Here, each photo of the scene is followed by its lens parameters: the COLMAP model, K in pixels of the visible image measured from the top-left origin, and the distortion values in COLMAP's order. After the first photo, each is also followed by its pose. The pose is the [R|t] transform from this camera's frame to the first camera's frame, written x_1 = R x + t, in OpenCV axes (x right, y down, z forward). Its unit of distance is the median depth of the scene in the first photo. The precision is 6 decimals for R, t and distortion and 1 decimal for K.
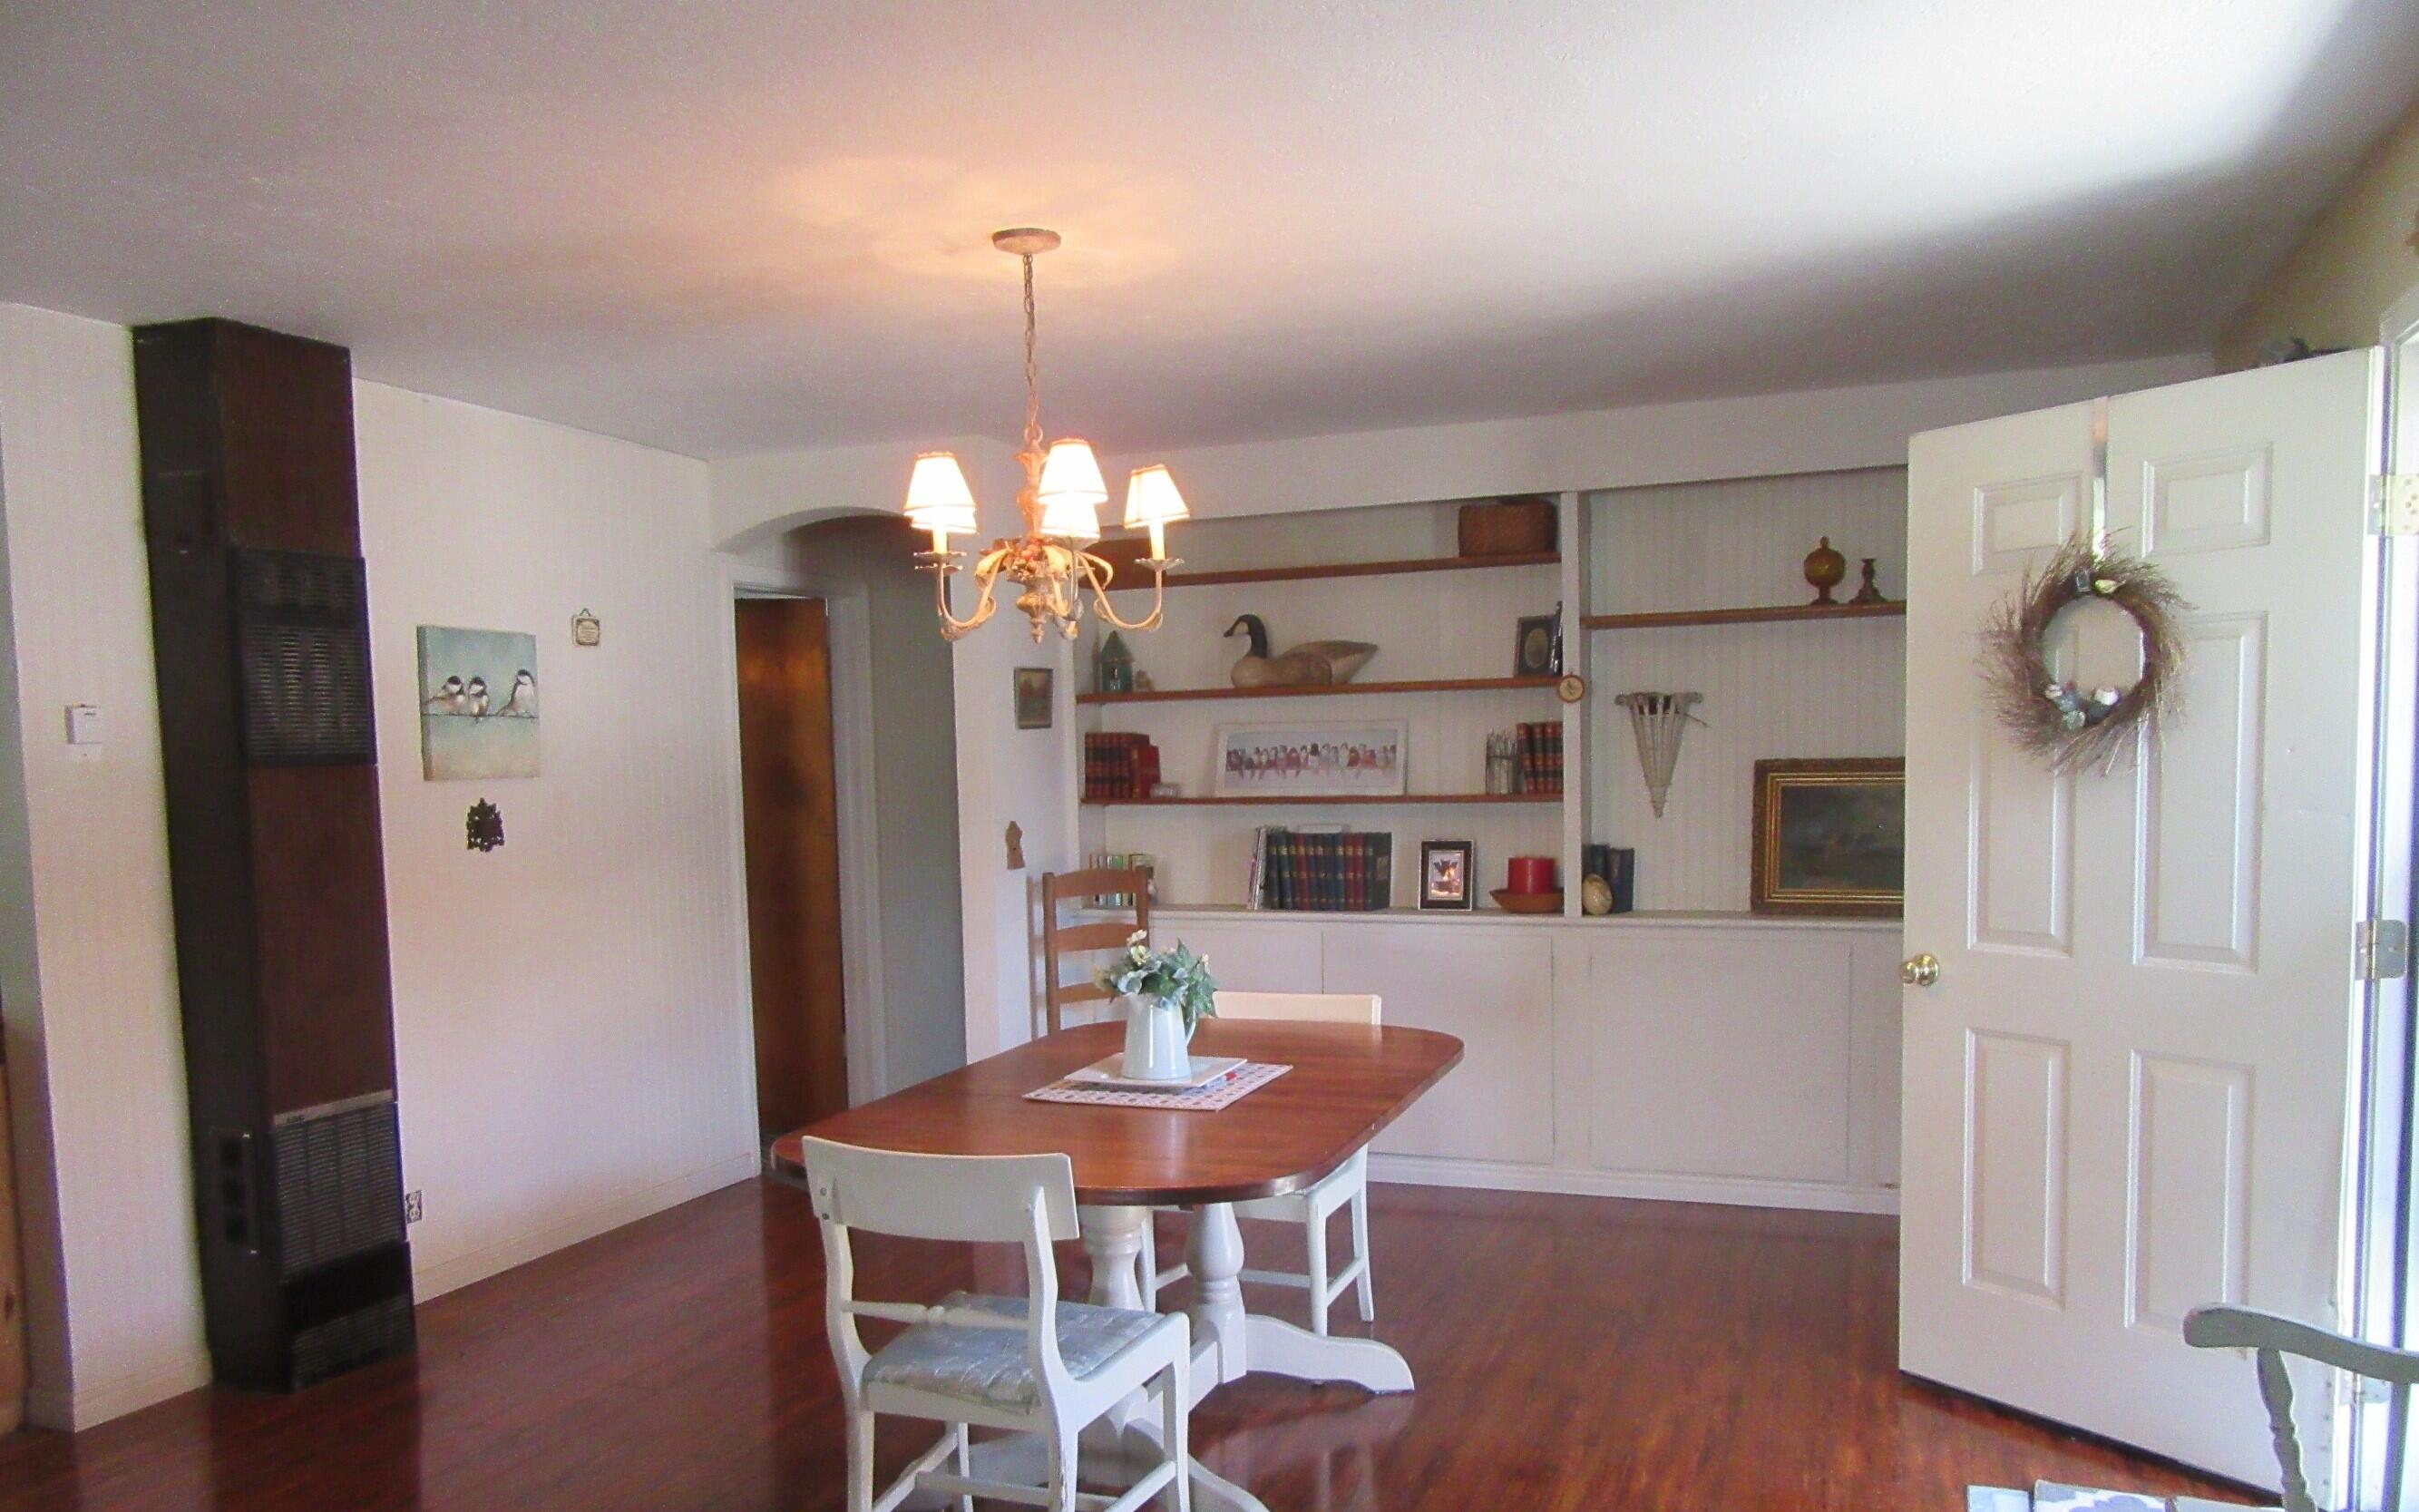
lens RADIAL K [[1866.0, 0, 1206.3], [0, 1866.0, 742.9], [0, 0, 1]] dist [0.016340, 0.003342]
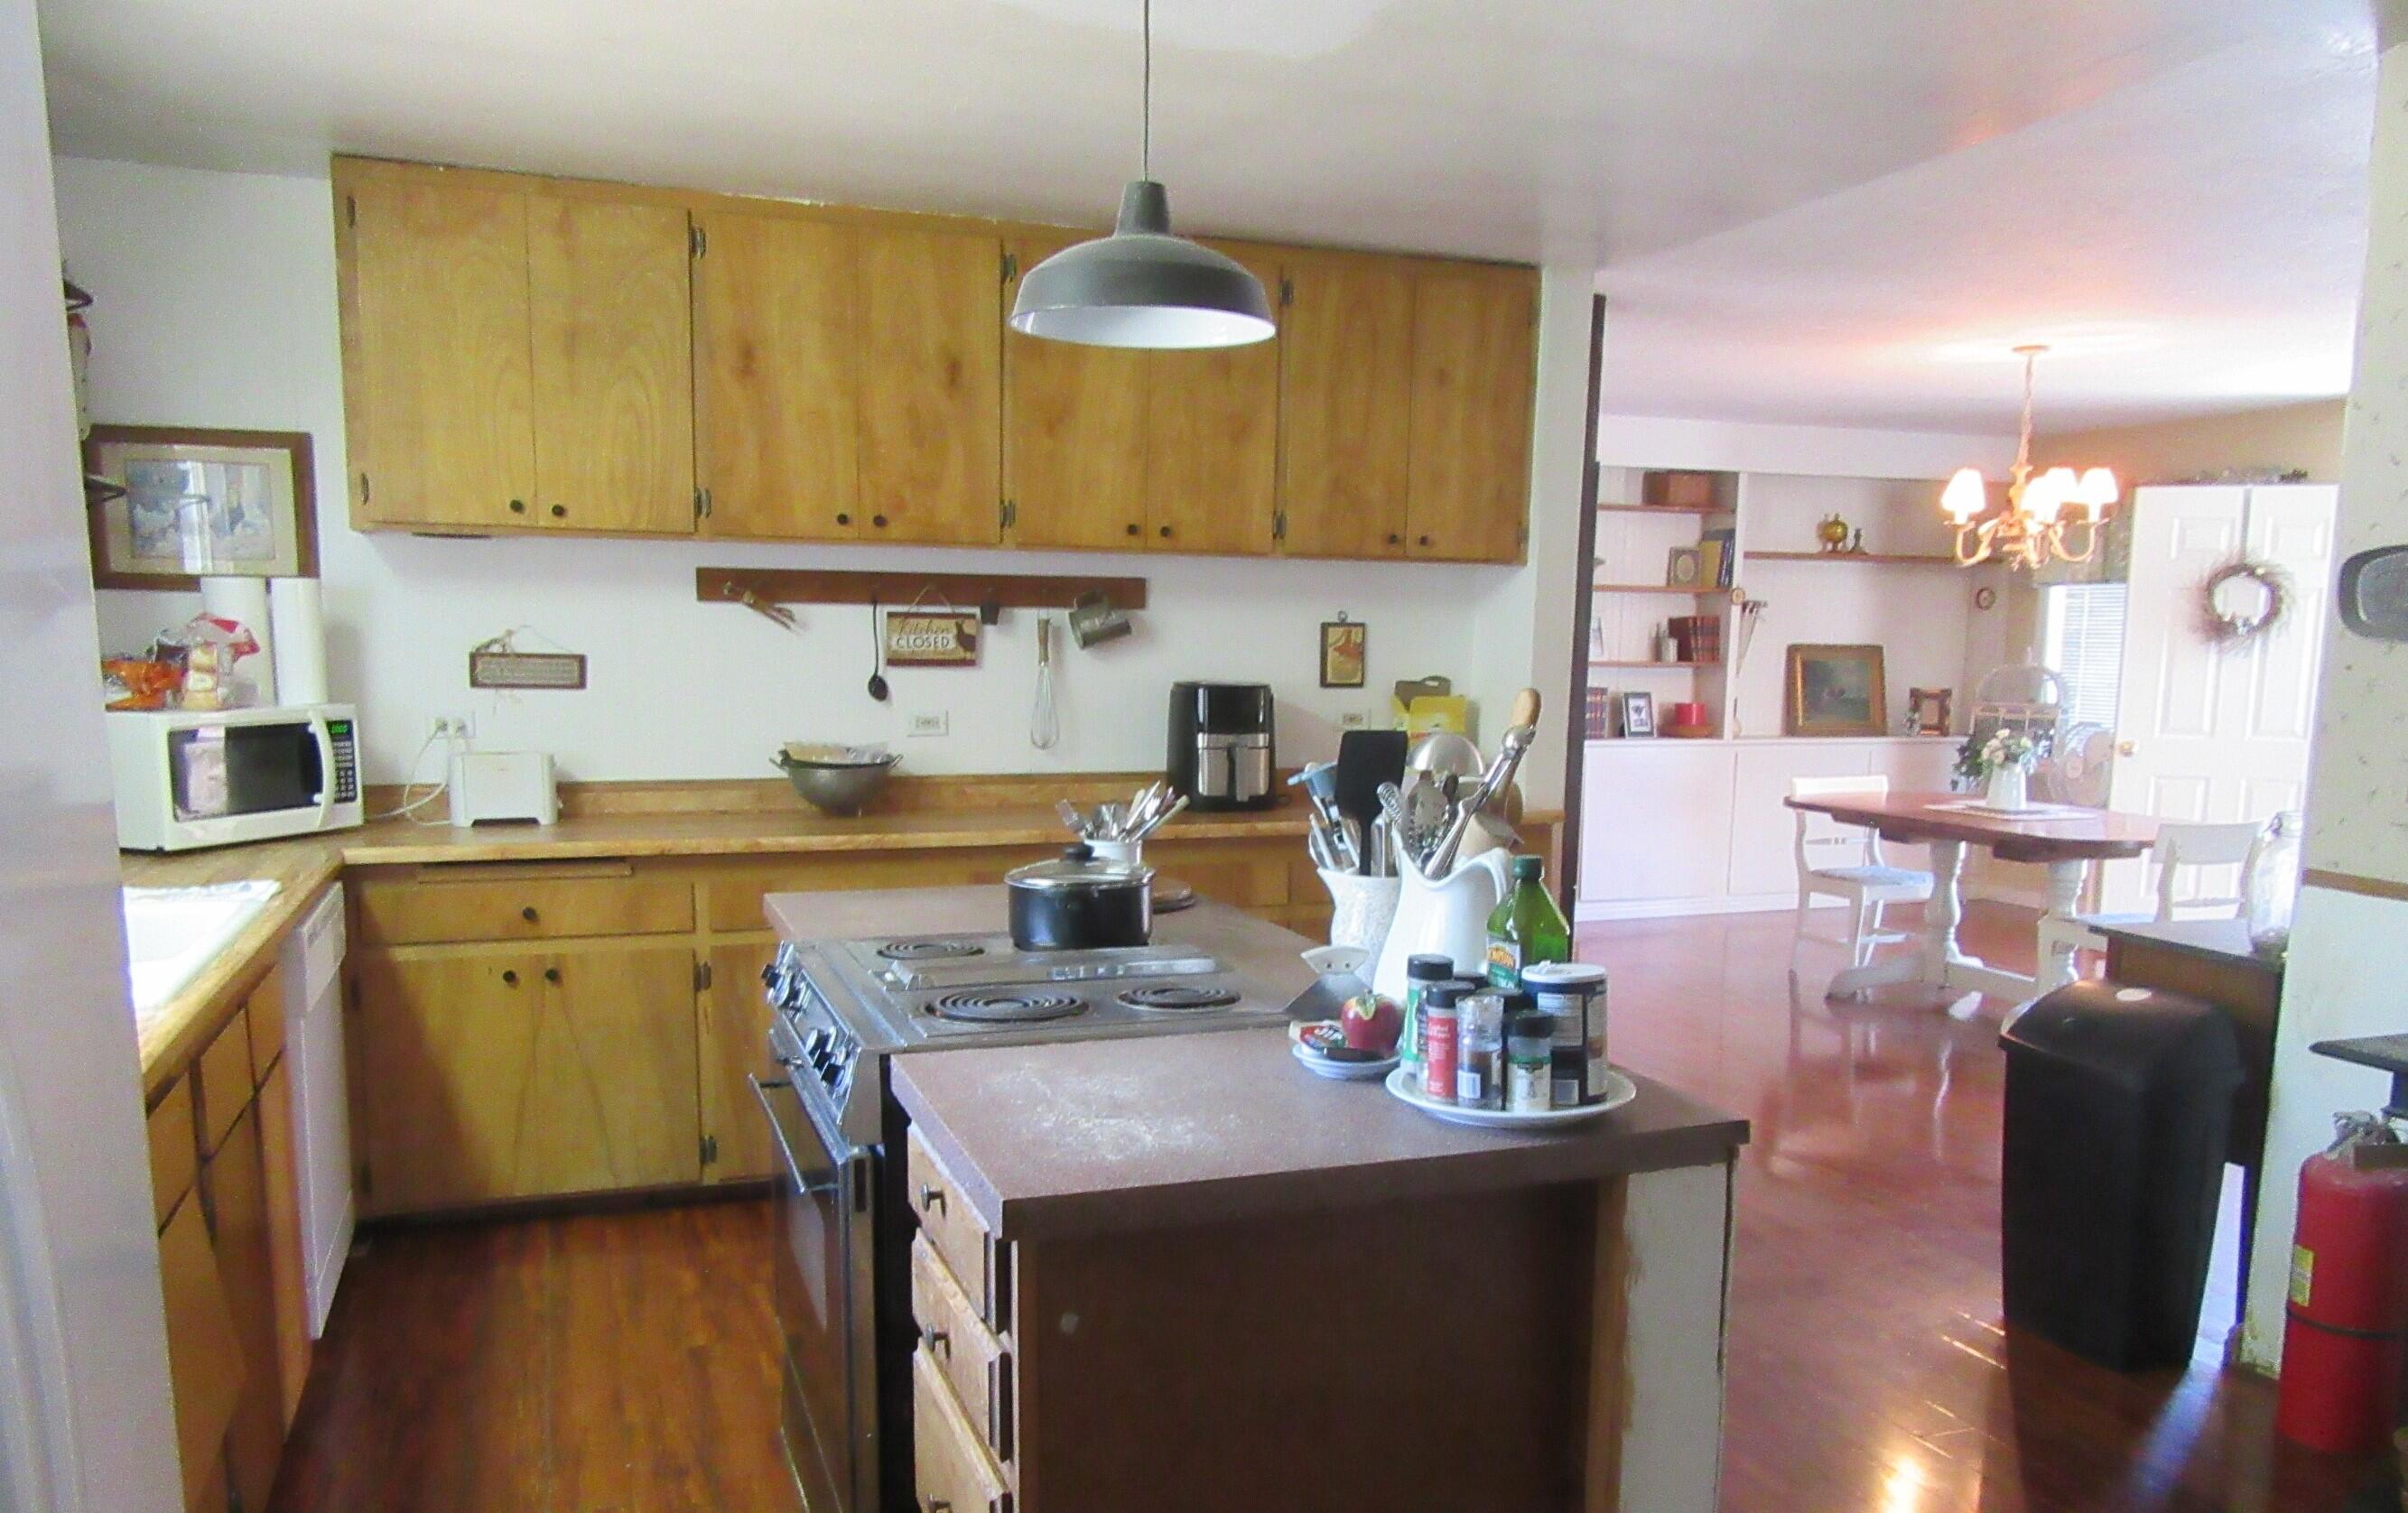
lens RADIAL K [[1857.3, 0, 1213.4], [0, 1857.3, 768.3], [0, 0, 1]] dist [0.016340, 0.003342]
pose [[0.734802, -0.025002, 0.677821, -1.228981], [-0.028316, 0.997318, 0.067484, 0.023076], [-0.677690, -0.068780, 0.732124, 0.127423]]
